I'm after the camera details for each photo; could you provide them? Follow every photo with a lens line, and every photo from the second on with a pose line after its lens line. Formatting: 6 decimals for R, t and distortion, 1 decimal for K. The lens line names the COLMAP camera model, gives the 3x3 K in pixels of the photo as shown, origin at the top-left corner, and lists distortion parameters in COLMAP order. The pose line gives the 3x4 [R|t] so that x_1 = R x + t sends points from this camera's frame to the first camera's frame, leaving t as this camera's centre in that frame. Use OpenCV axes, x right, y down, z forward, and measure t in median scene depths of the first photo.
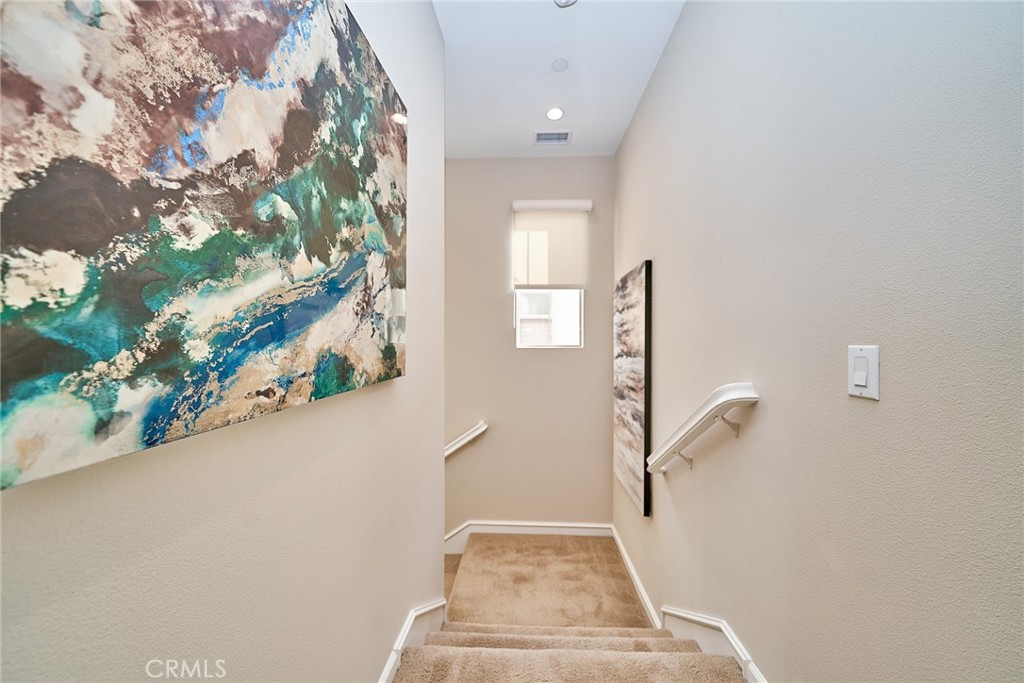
lens RADIAL K [[347.2, 0, 513.5], [0, 347.2, 343.0], [0, 0, 1]] dist [-0.000149, -0.000199]
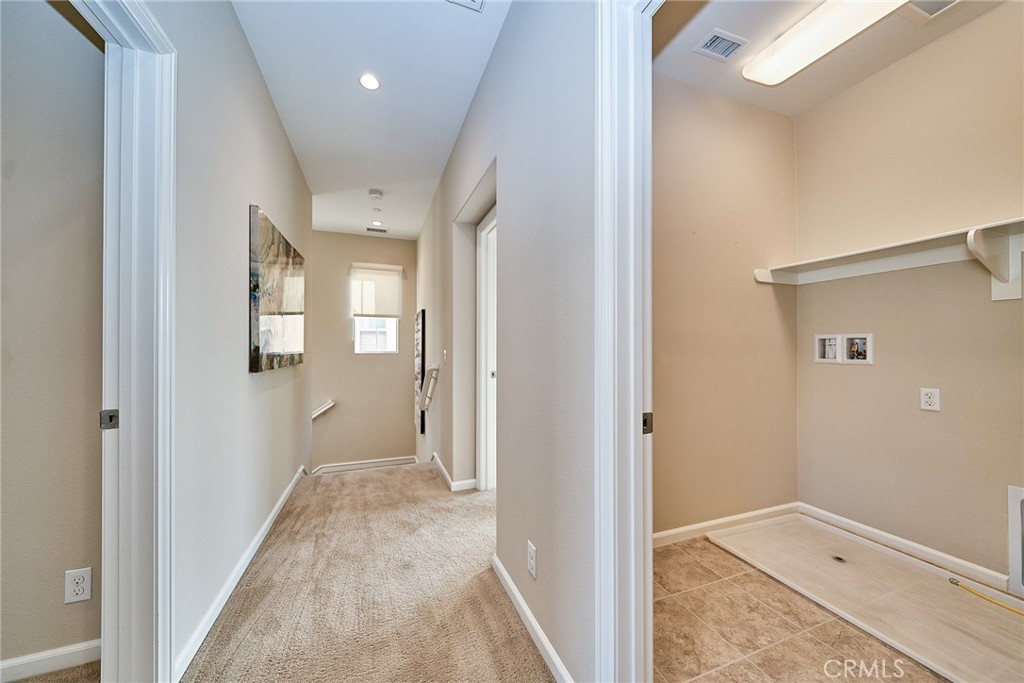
lens RADIAL K [[362.7, 0, 510.8], [0, 362.7, 343.7], [0, 0, 1]] dist [-0.000516, -0.000053]
pose [[0.921297, -0.000601, 0.388860, 0.022788], [0.007293, 0.999850, -0.015733, 0.001723], [-0.388792, 0.017331, 0.921162, -0.827119]]
